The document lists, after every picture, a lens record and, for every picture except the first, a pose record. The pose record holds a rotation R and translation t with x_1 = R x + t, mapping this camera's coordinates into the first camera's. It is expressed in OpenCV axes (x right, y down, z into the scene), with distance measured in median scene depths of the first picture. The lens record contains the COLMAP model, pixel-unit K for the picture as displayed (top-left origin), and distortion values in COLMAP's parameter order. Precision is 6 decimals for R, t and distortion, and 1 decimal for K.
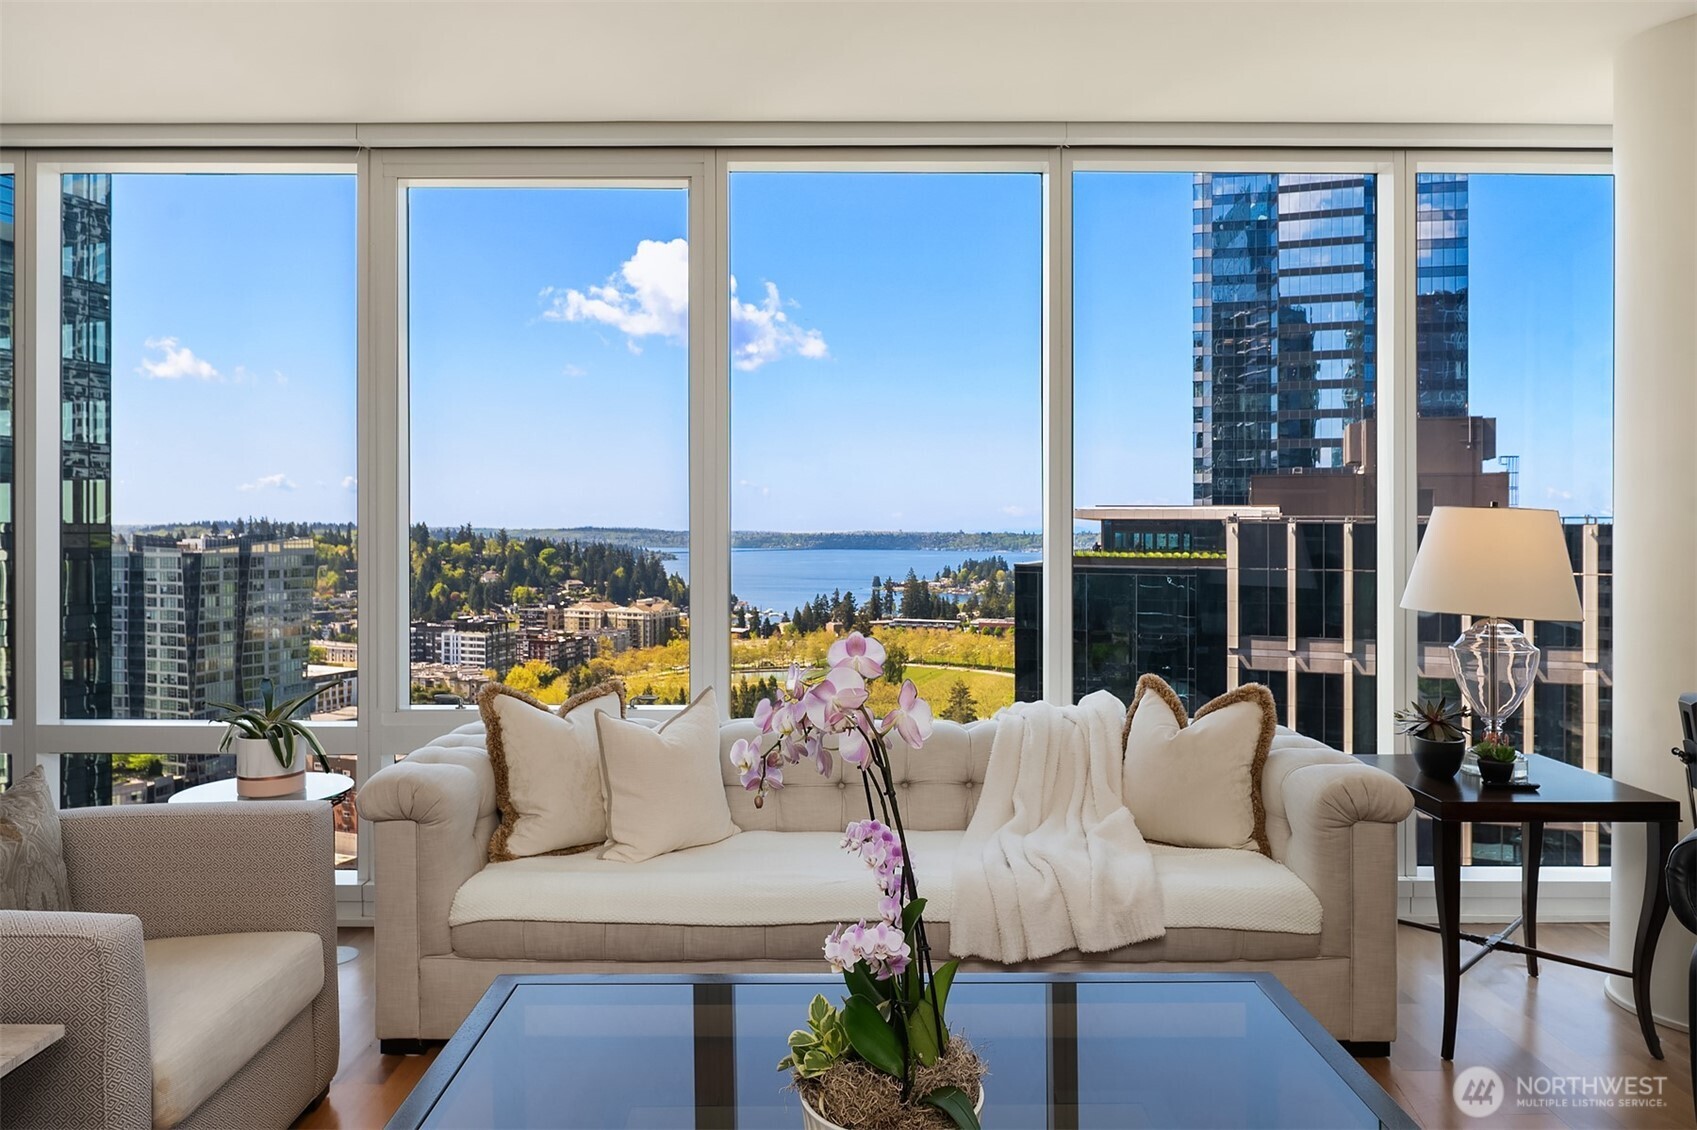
lens RADIAL K [[1122.5, 0, 837.0], [0, 1122.5, 548.6], [0, 0, 1]] dist [-0.000411, 0.000663]
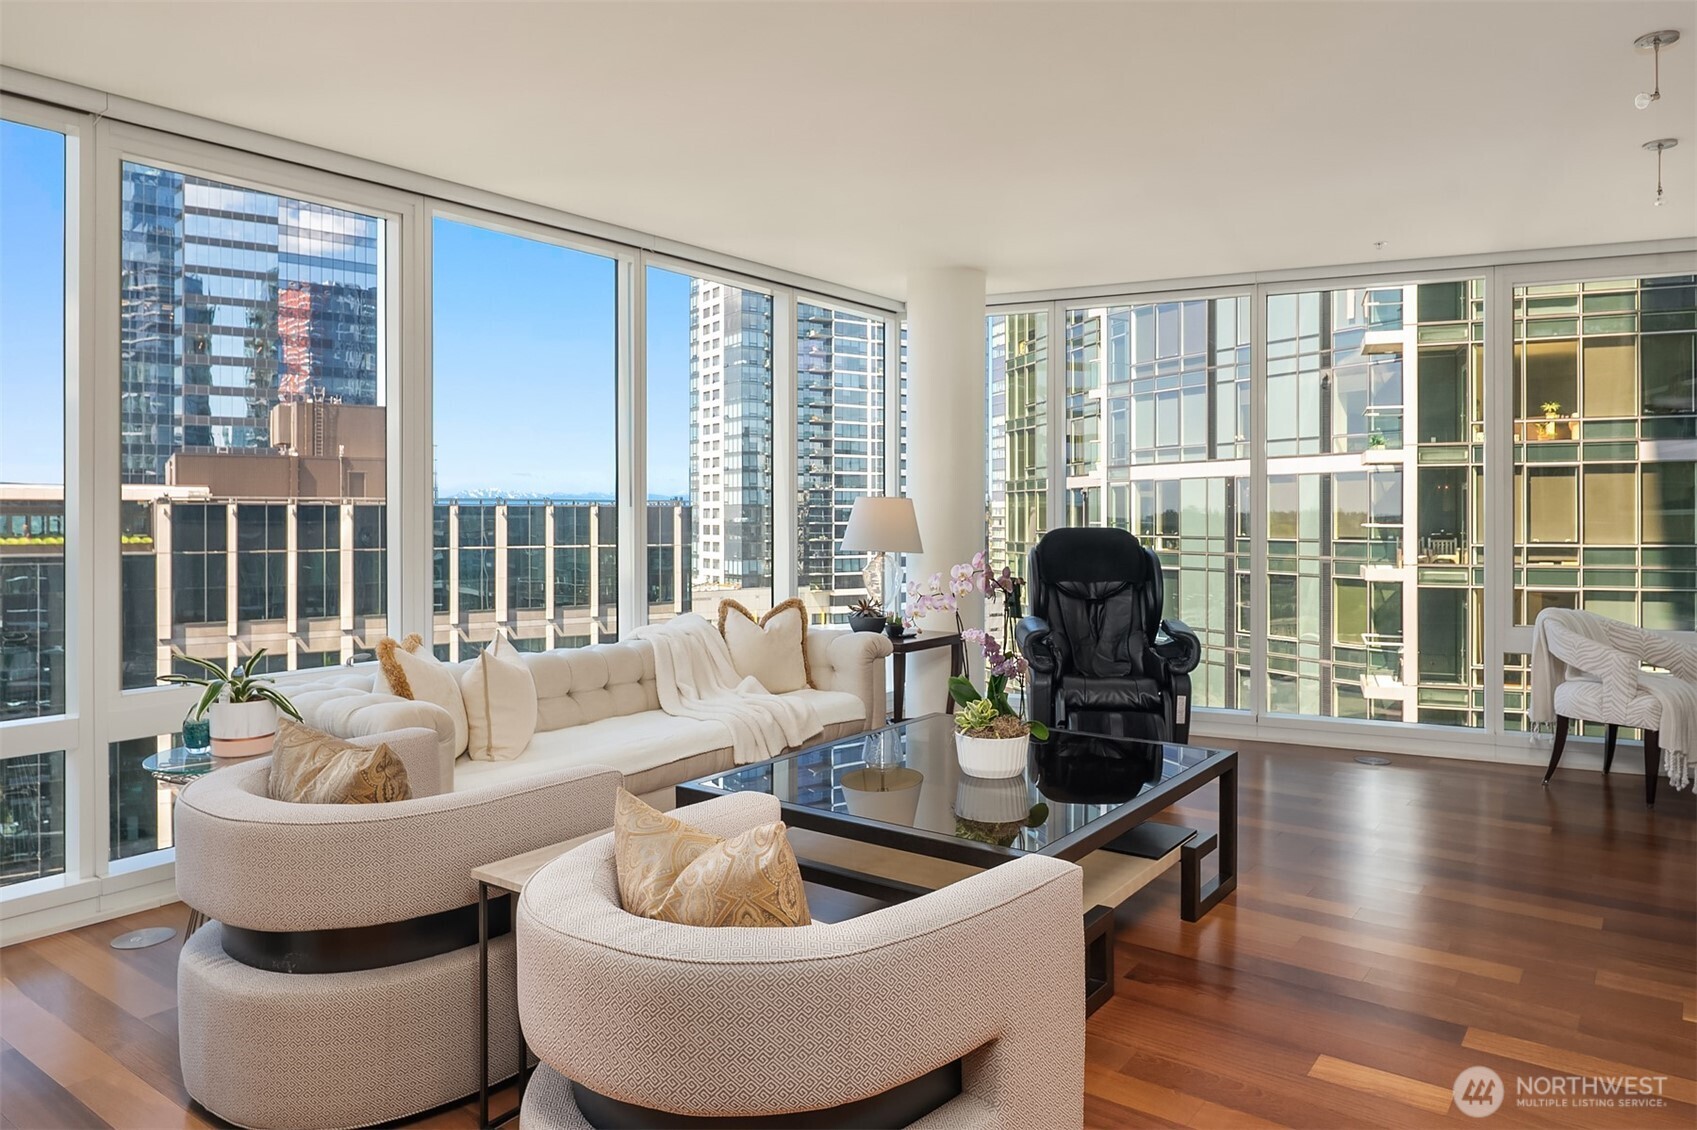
lens RADIAL K [[1122.5, 0, 840.1], [0, 1122.5, 523.2], [0, 0, 1]] dist [-0.000411, 0.000663]
pose [[0.602583, -0.010793, 0.797983, -0.061126], [0.015605, 0.999877, 0.001740, 0.000346], [-0.797904, 0.011404, 0.602677, -0.006549]]
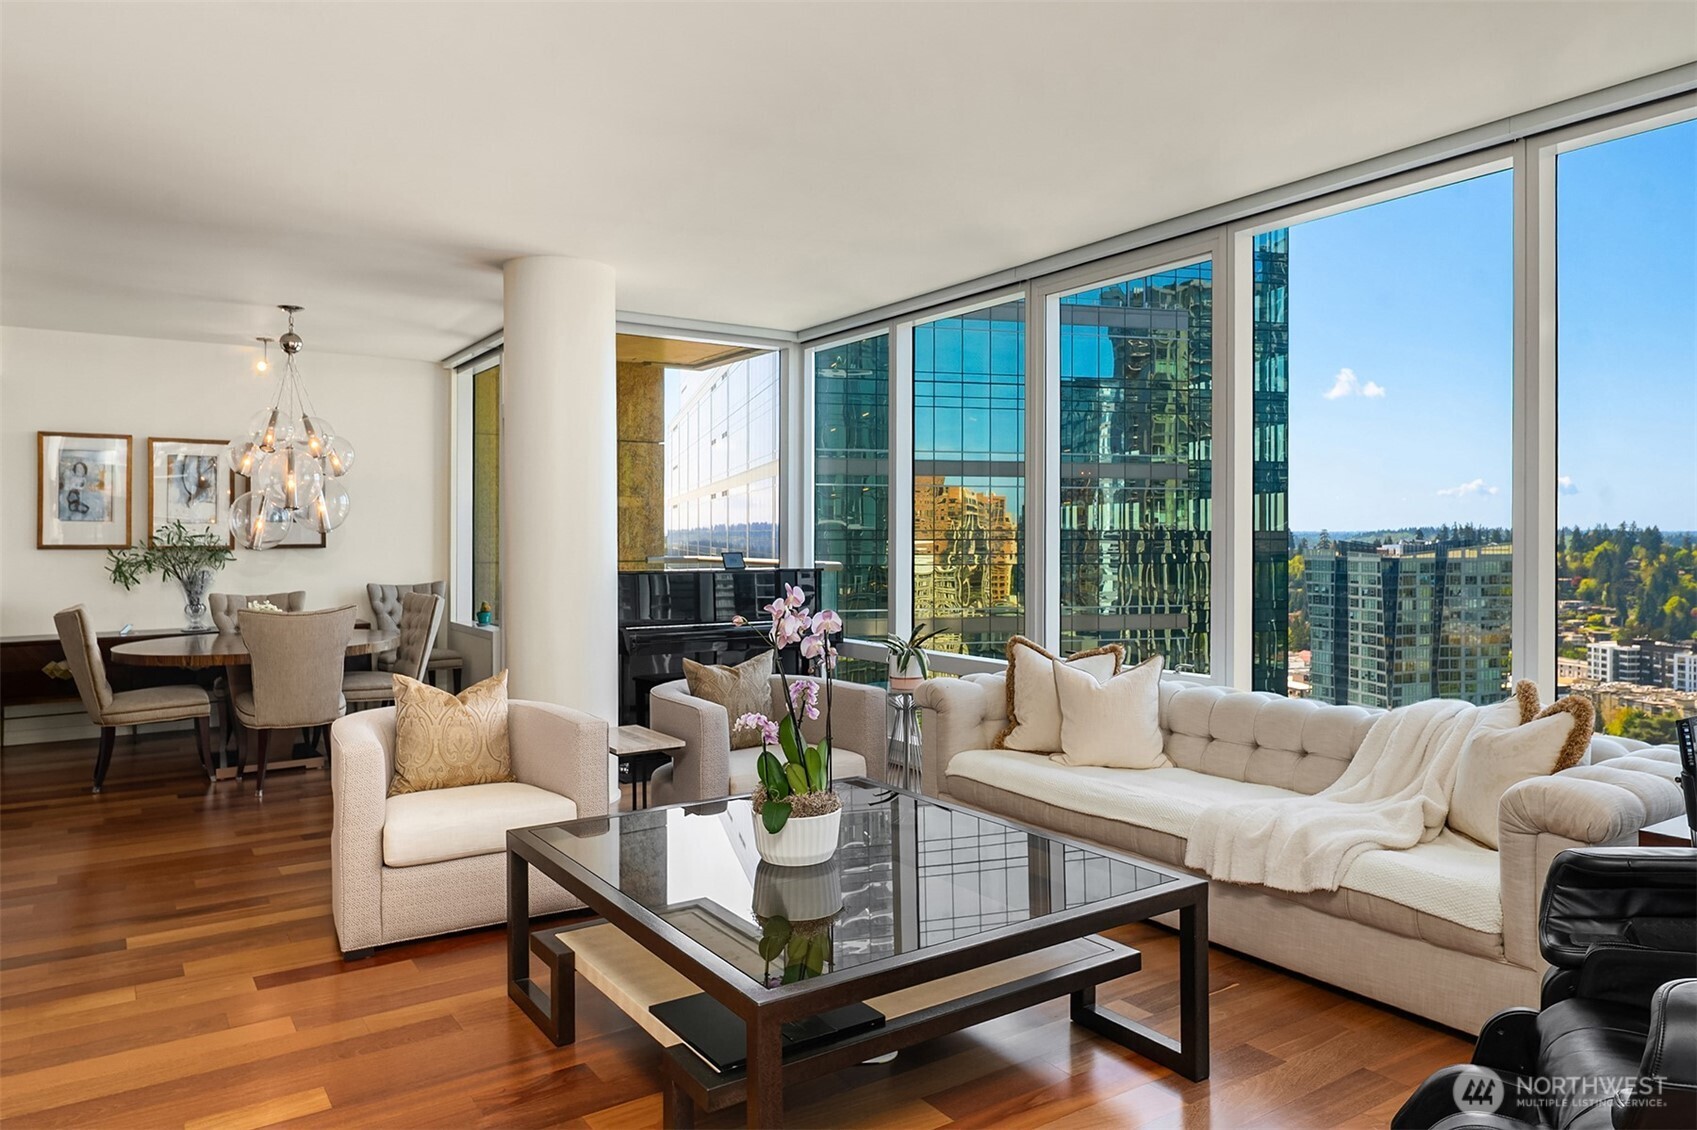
lens RADIAL K [[1122.5, 0, 862.8], [0, 1122.5, 529.3], [0, 0, 1]] dist [-0.000411, 0.000663]
pose [[0.564128, -0.010315, -0.825623, 0.051483], [-0.007986, 0.999807, -0.017948, 0.000335], [0.825649, 0.016718, 0.563936, -0.001601]]
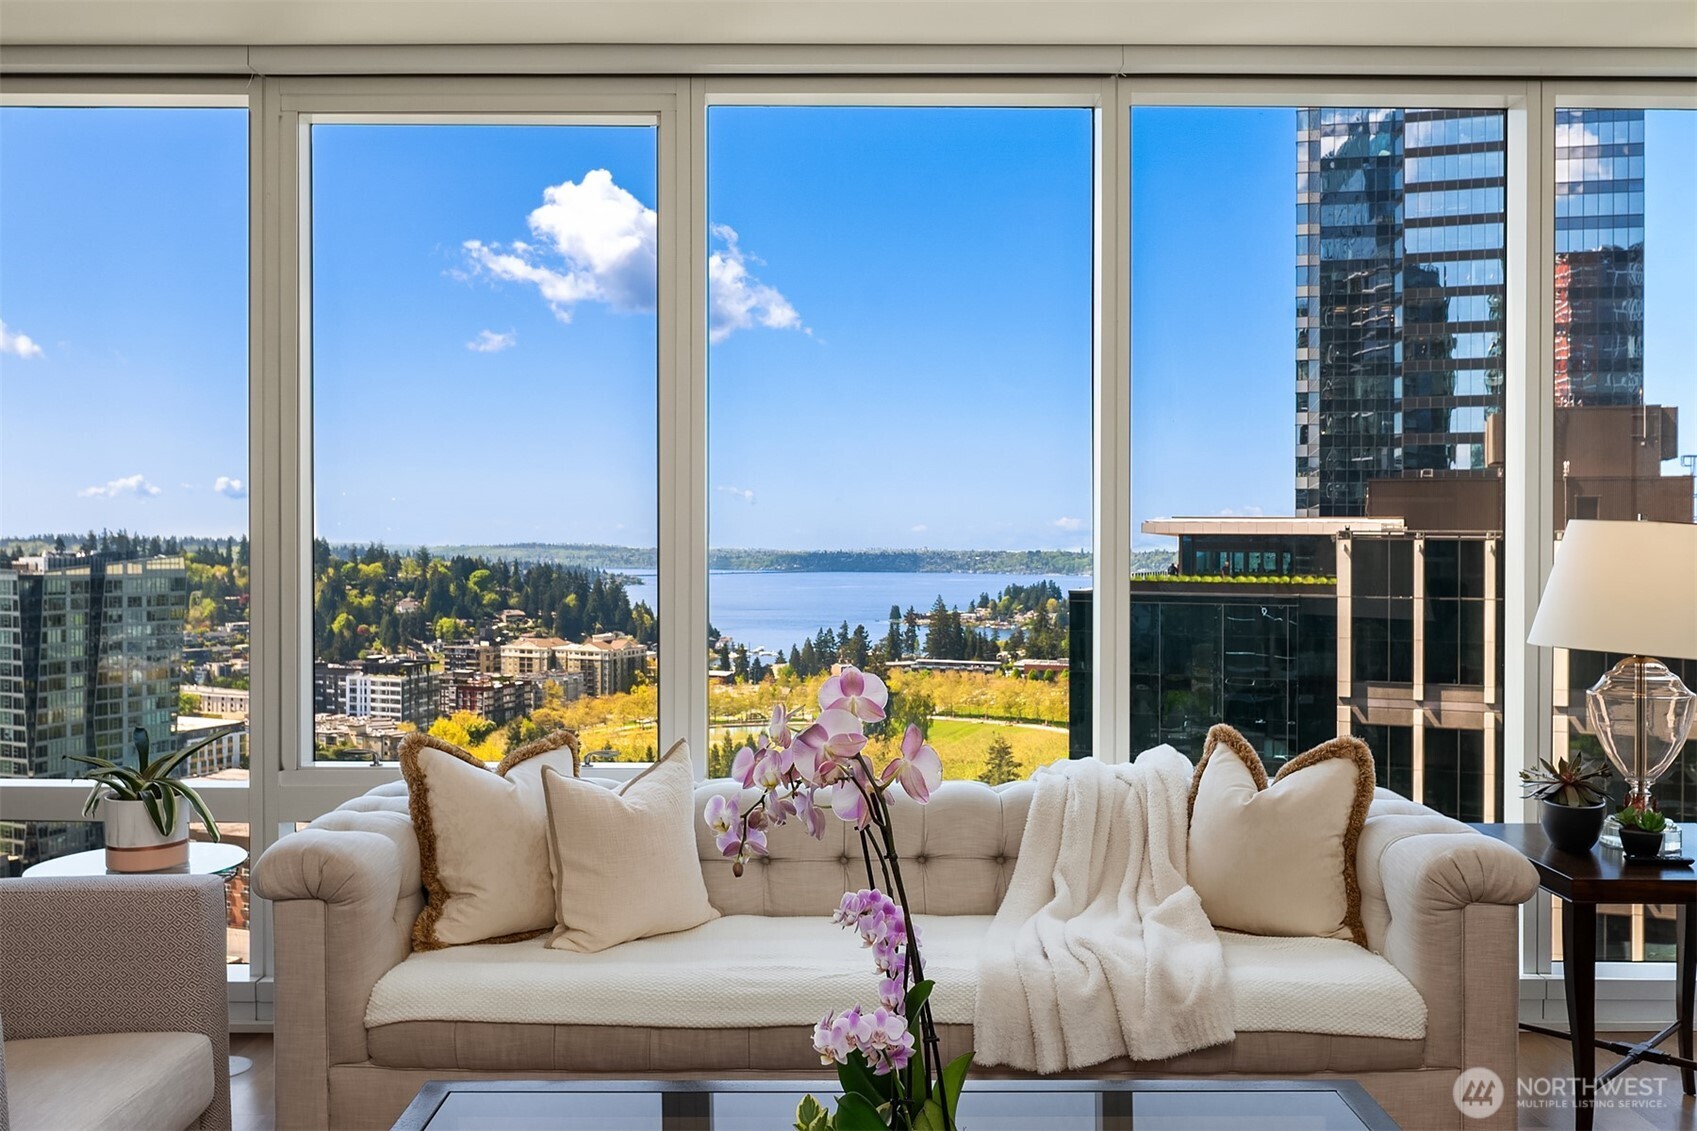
lens RADIAL K [[1417.7, 0, 845.1], [0, 1417.7, 579.1], [0, 0, 1]] dist [0.002238, -0.004491]
pose [[0.999998, 0.001724, -0.000346, 0.000340], [-0.001722, 0.999981, 0.005879, 0.000038], [0.000357, -0.005878, 0.999983, -0.002030]]
